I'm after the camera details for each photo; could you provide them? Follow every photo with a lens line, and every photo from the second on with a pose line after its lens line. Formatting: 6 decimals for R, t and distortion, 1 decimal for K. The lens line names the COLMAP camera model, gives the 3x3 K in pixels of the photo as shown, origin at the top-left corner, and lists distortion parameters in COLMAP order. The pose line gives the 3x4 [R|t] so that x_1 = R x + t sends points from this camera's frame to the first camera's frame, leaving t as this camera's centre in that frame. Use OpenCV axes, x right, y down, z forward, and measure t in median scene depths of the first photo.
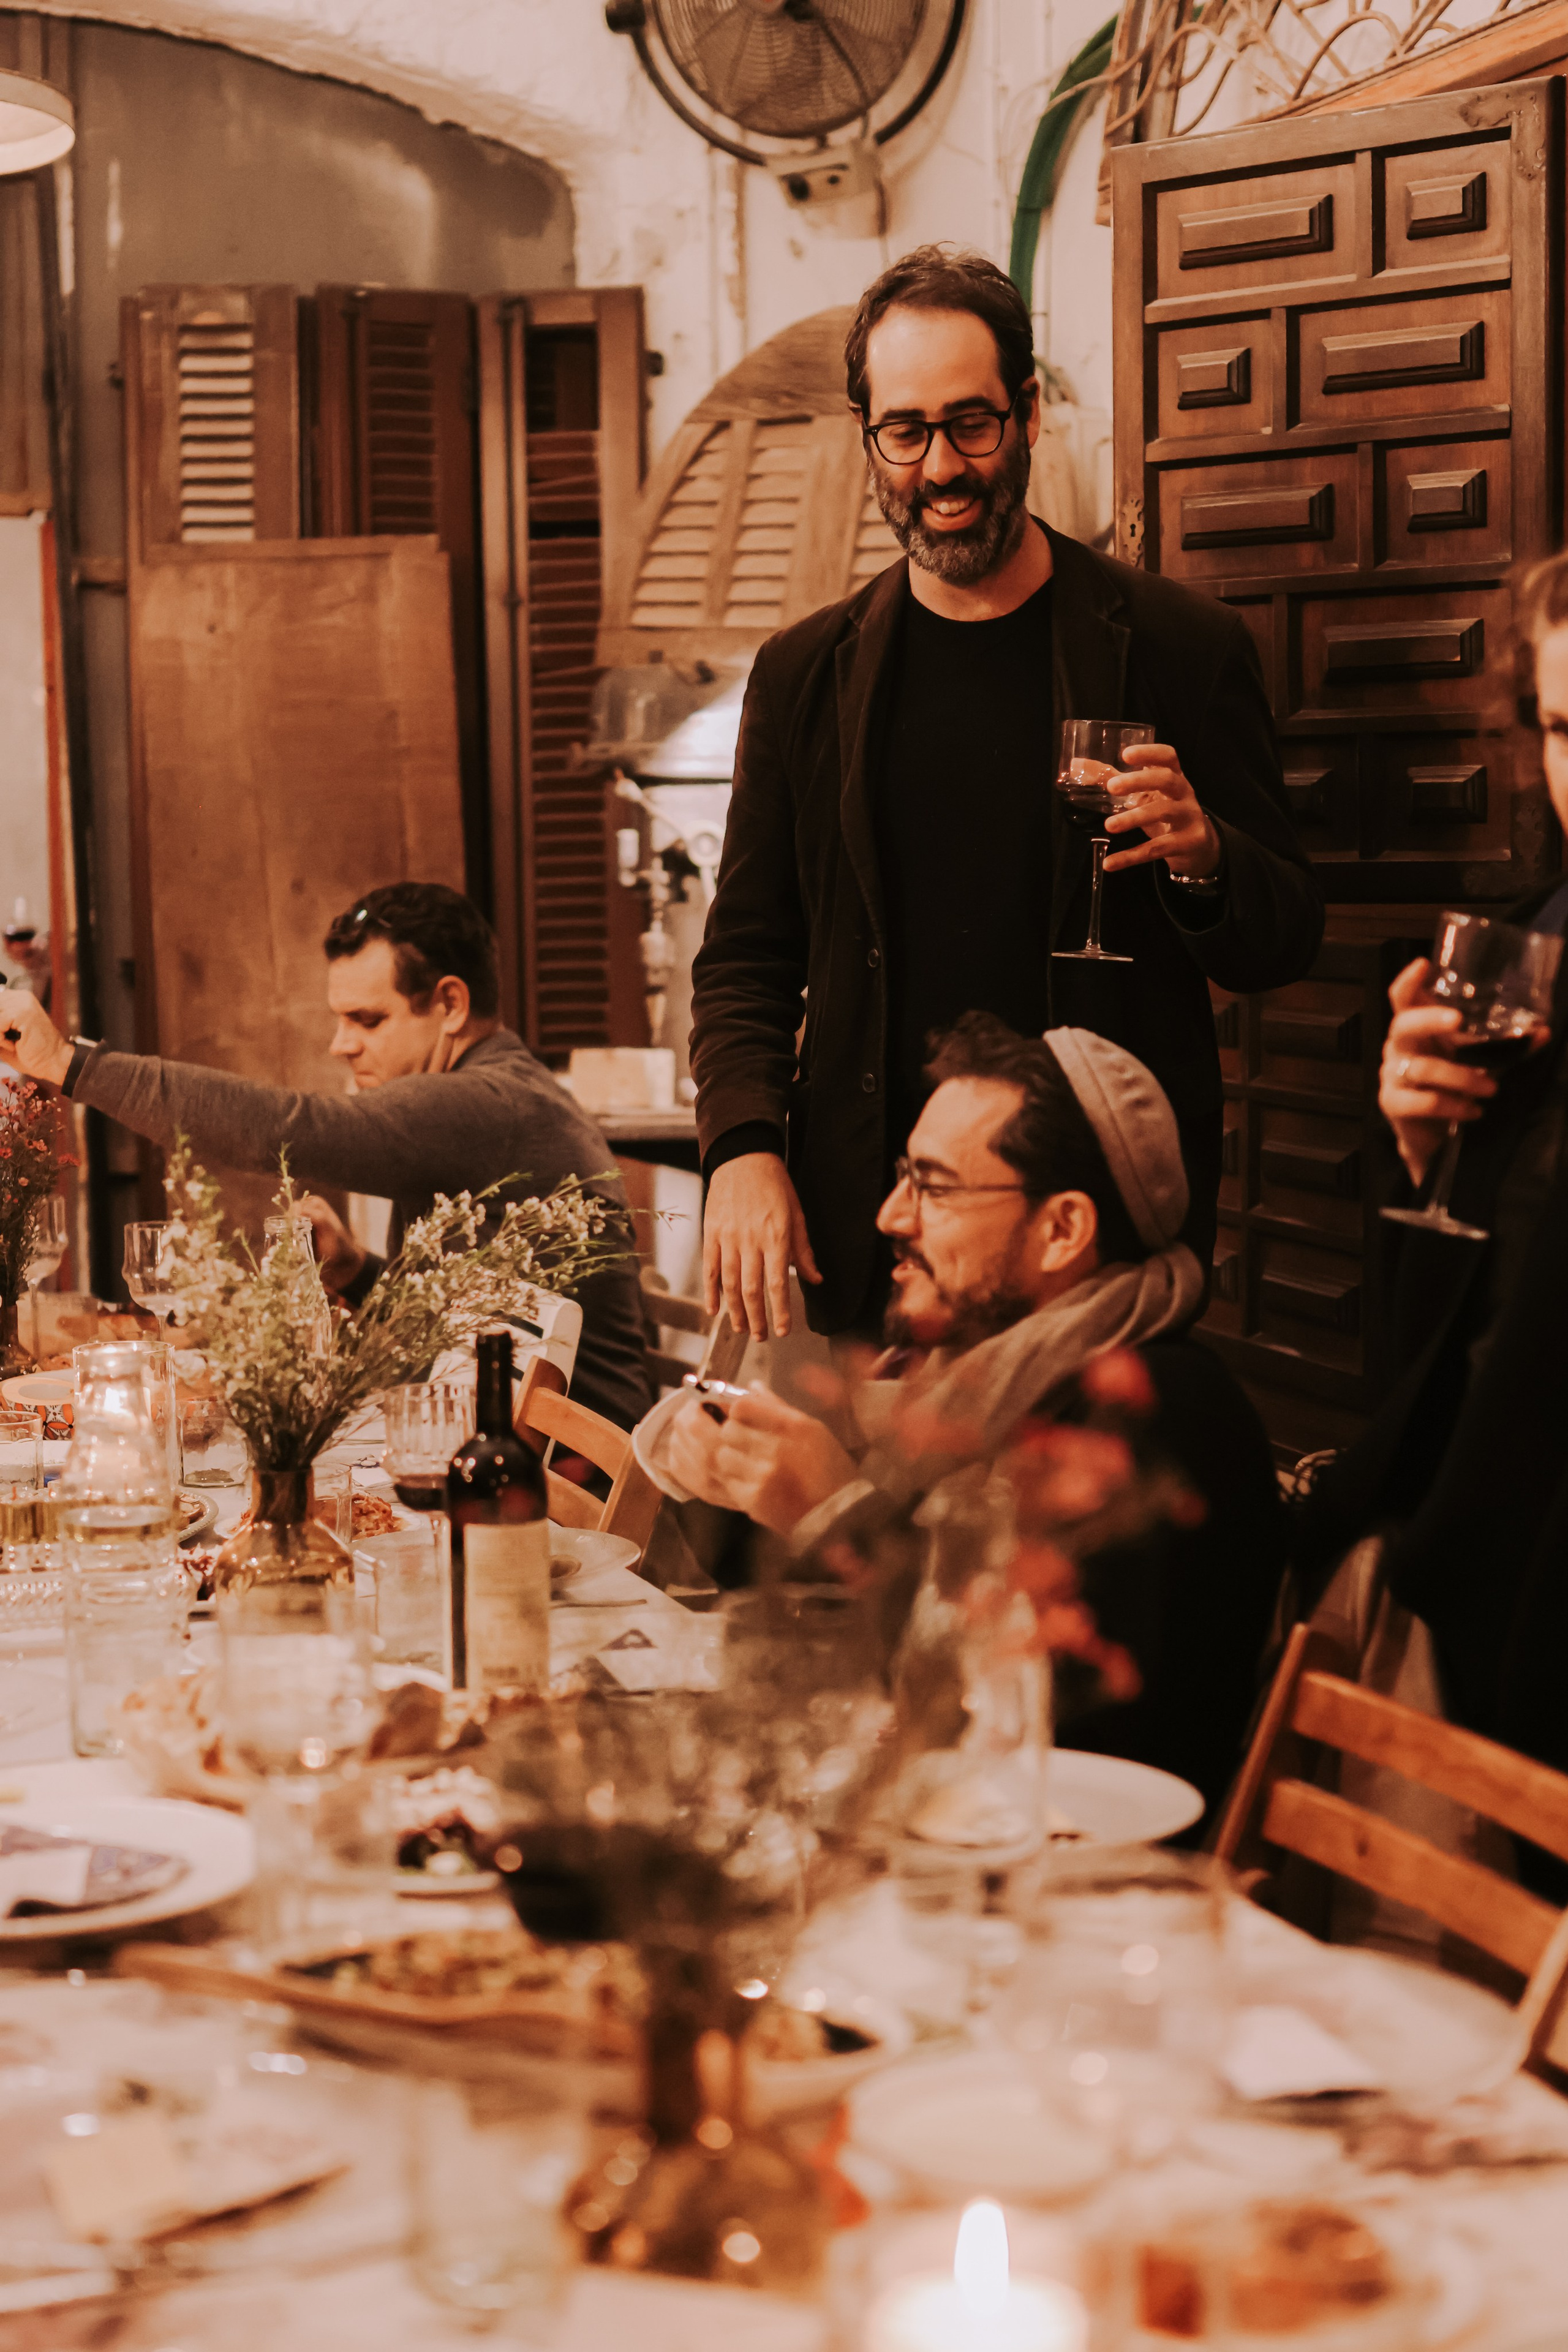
lens RADIAL K [[3672.6, 0, 753.3], [0, 3672.6, 1211.5], [0, 0, 1]] dist [-0.065842, 0.071018]
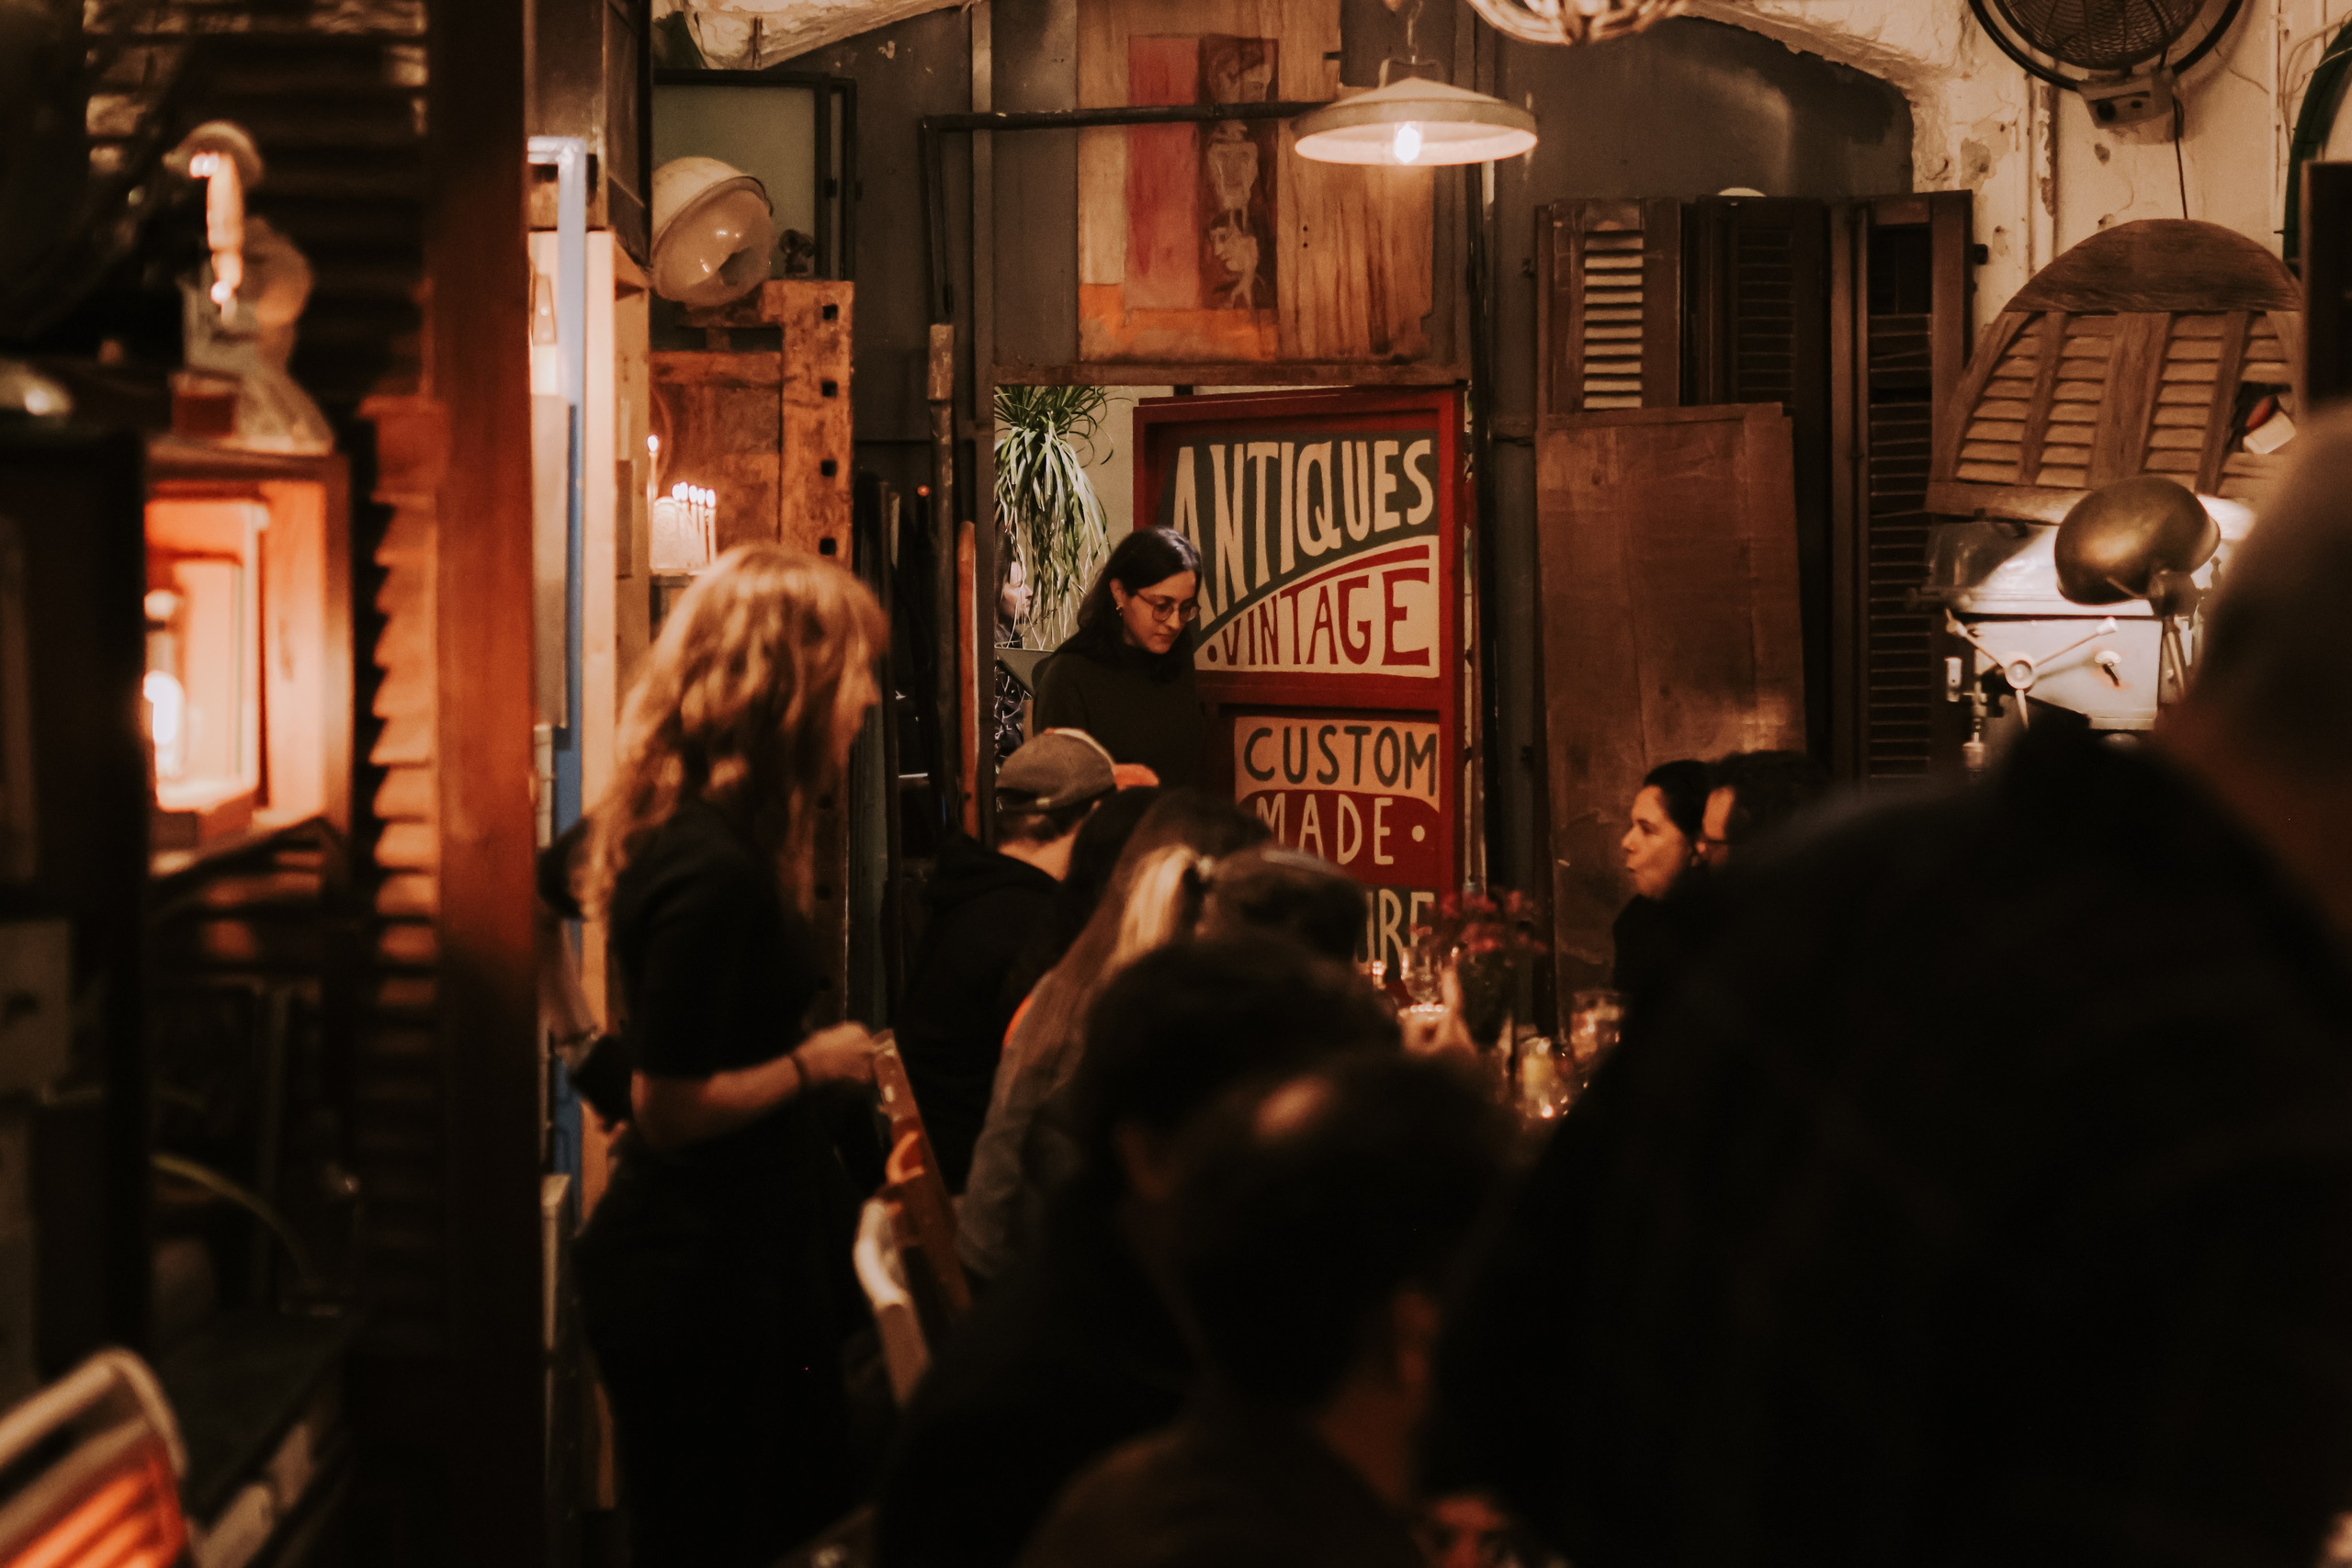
lens RADIAL K [[3751.9, 0, 1176.0], [0, 3751.9, 784.0], [0, 0, 1]] dist [-0.029210, -0.015032]
pose [[0.976257, 0.019305, -0.215754, -0.016529], [-0.024790, 0.999434, -0.022742, -0.026533], [0.215193, 0.027551, 0.976183, -0.254032]]
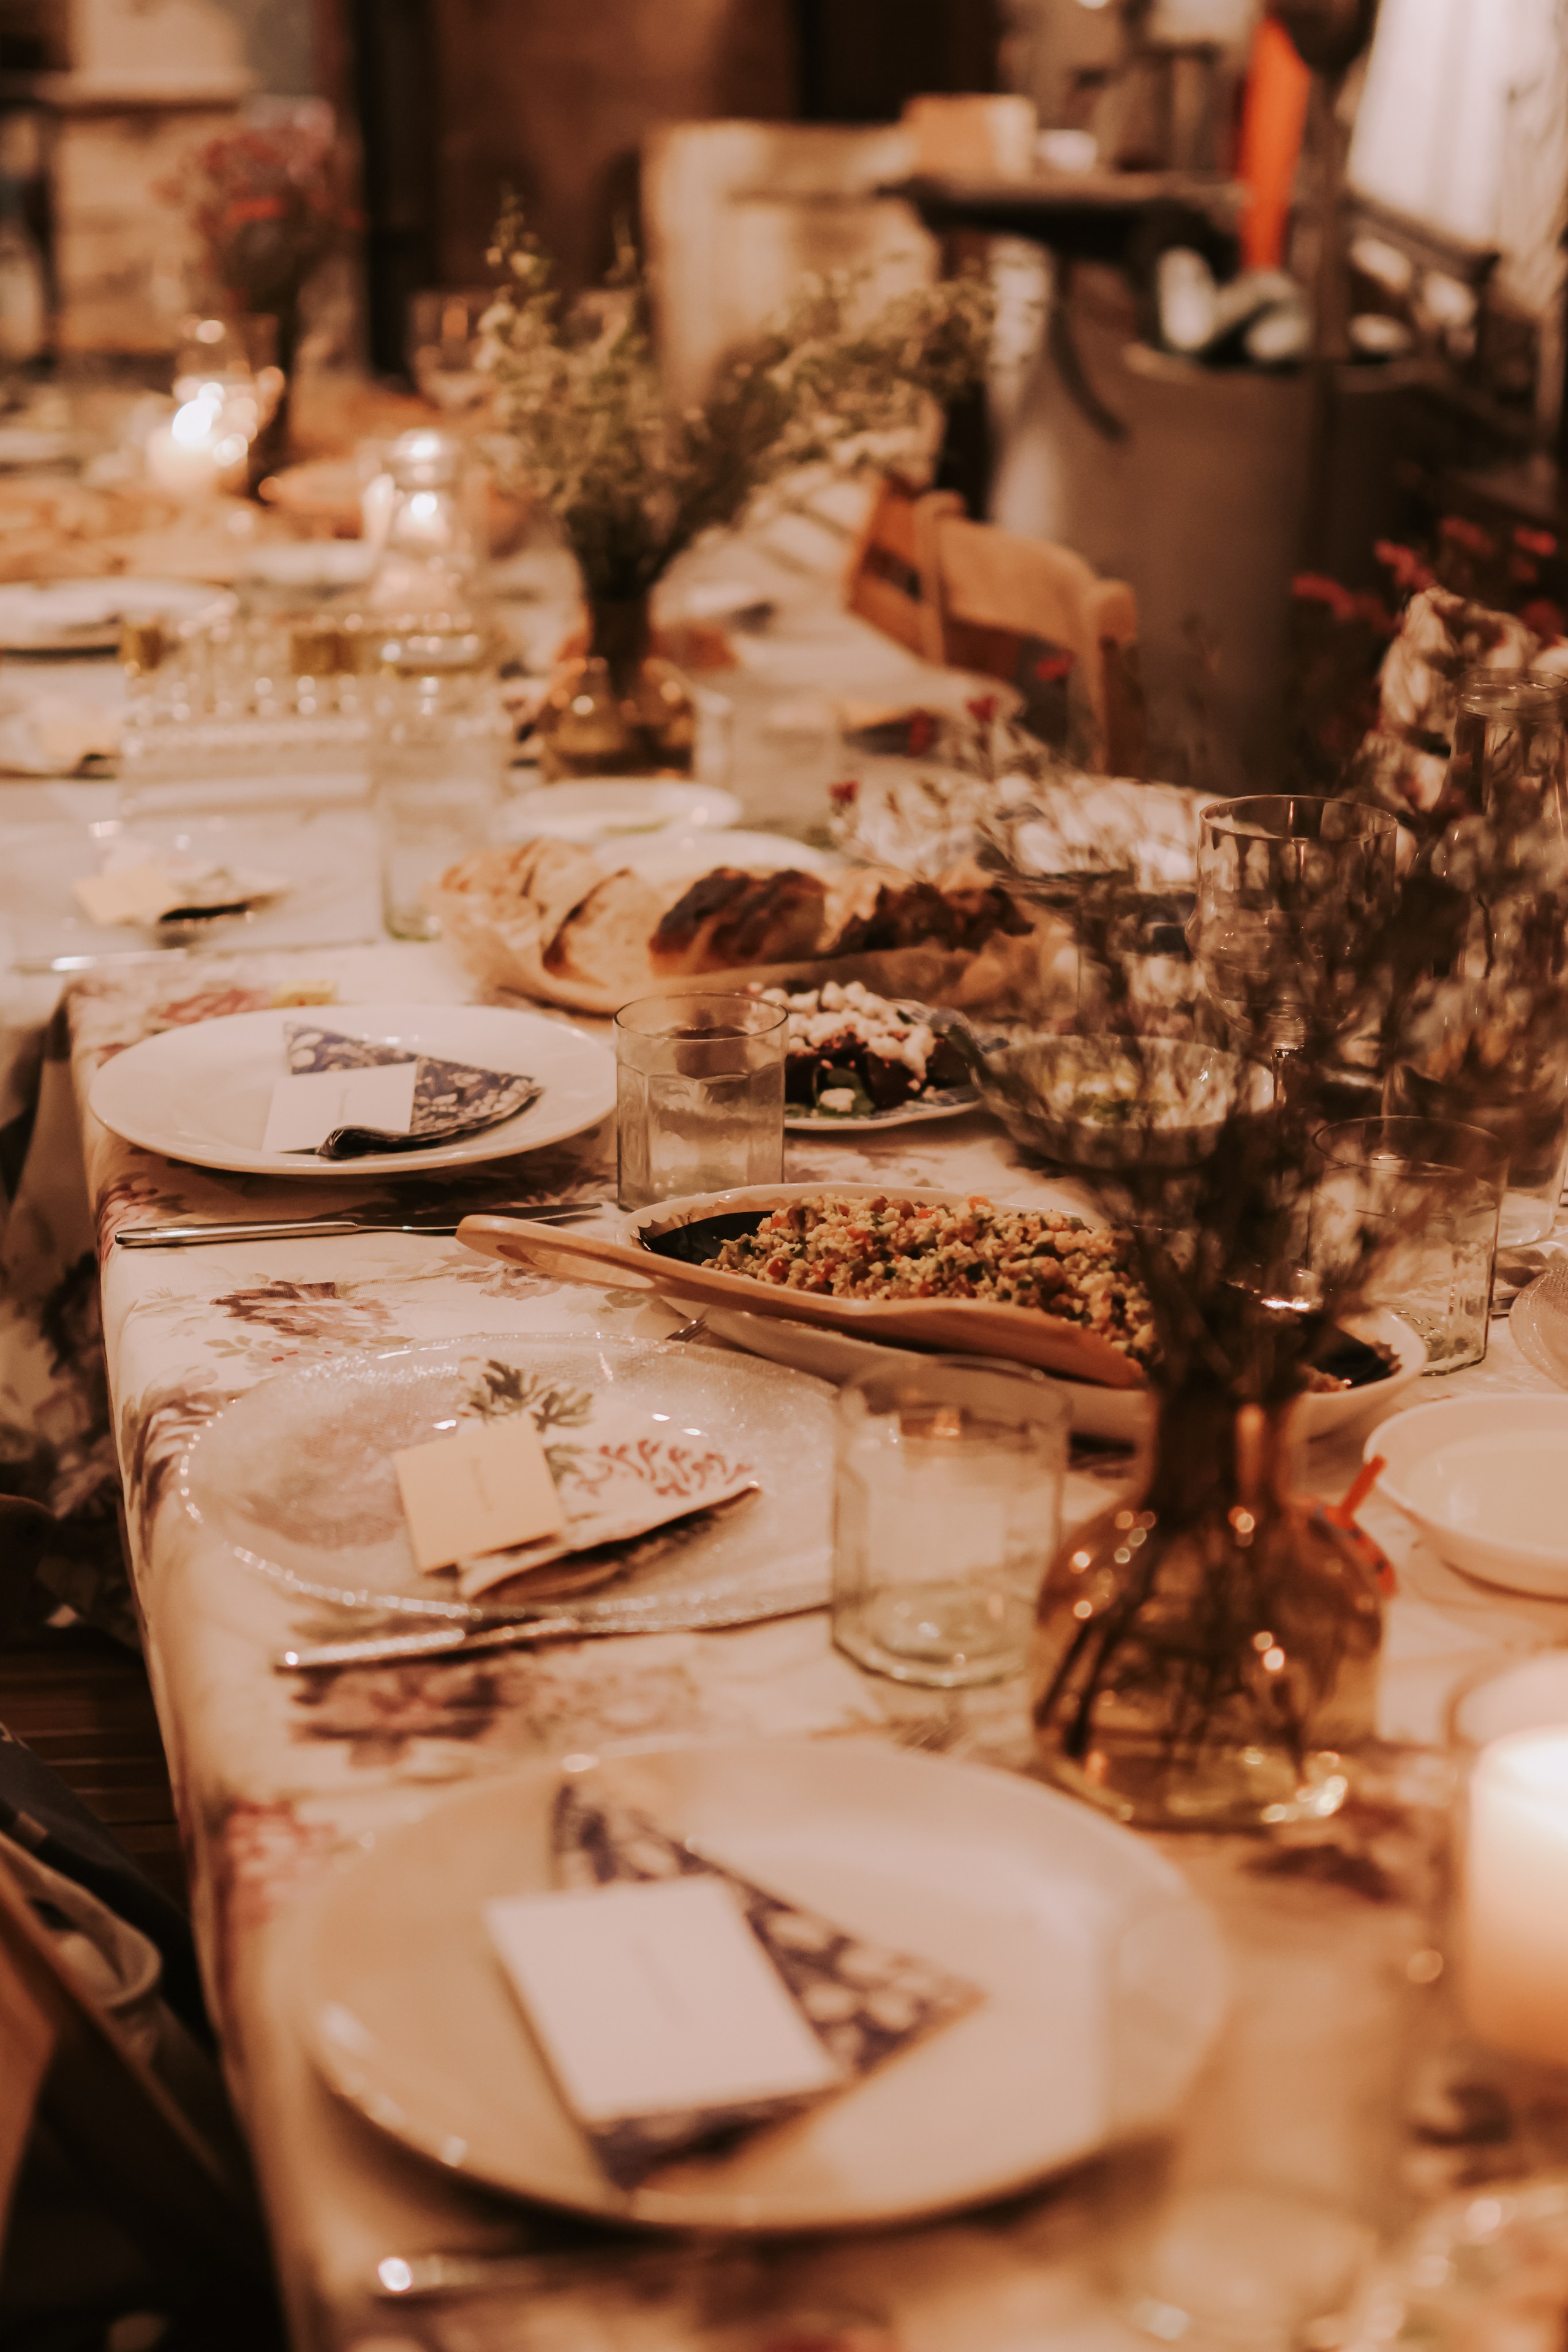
lens RADIAL K [[3839.0, 0, 784.0], [0, 3839.0, 1176.0], [0, 0, 1]] dist [-0.060136, 0.209523]
pose [[0.997582, 0.036107, -0.059381, -0.016001], [-0.021604, 0.973225, 0.228836, -0.002308], [0.066054, -0.227000, 0.971652, 0.050427]]
